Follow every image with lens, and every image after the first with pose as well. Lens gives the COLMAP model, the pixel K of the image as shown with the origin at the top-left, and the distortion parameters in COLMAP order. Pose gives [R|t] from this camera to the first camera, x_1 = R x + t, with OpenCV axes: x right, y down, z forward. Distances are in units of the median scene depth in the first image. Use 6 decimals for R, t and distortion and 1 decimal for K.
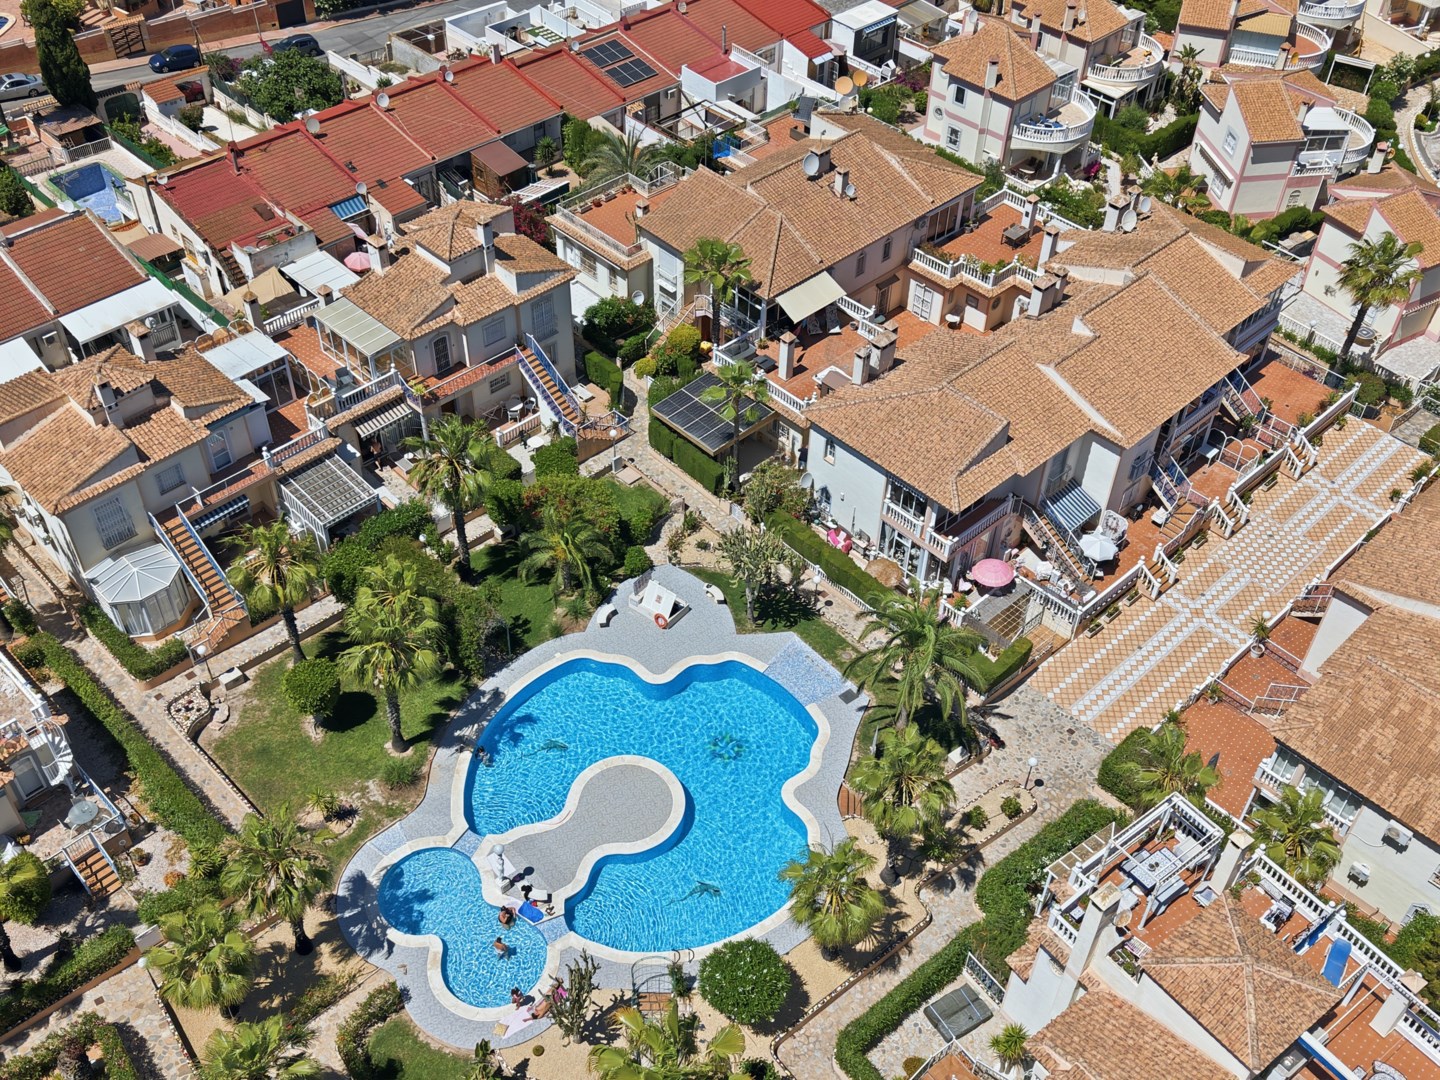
lens RADIAL K [[1441.0, 0, 723.2], [0, 1441.0, 548.8], [0, 0, 1]] dist [0.179206, -0.477819]
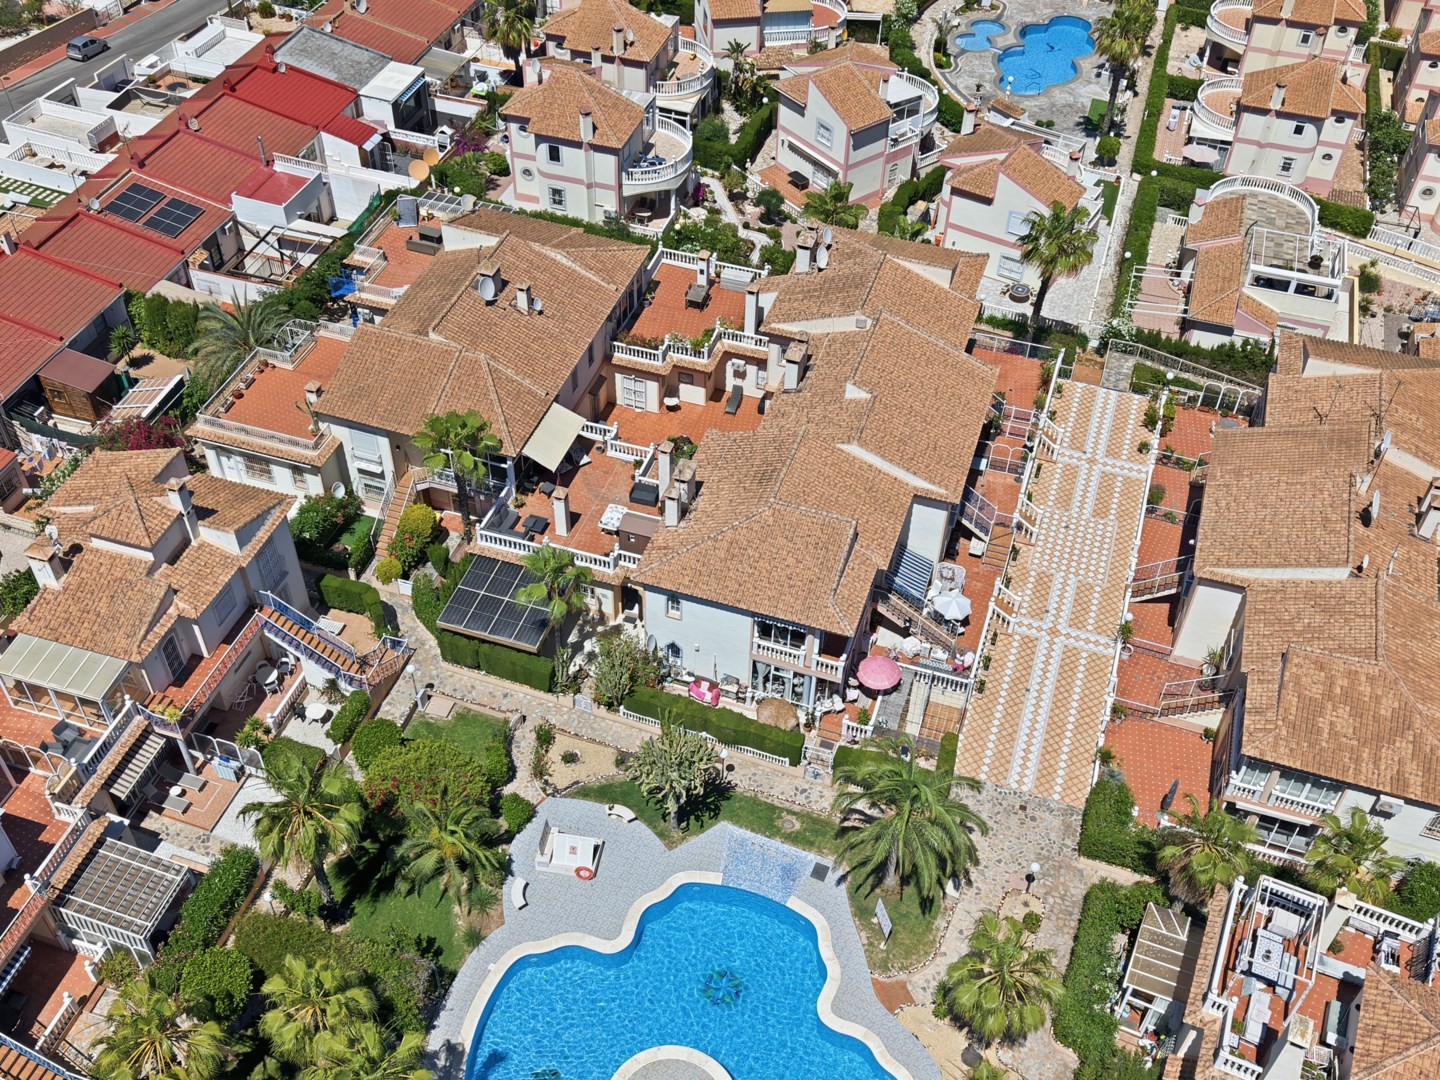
lens RADIAL K [[1441.0, 0, 723.2], [0, 1441.0, 548.8], [0, 0, 1]] dist [0.179206, -0.477819]
pose [[0.882453, -0.334290, 0.330949, -0.153262], [0.323305, 0.942054, 0.089495, -0.144707], [-0.341689, 0.028023, 0.939395, 0.127081]]
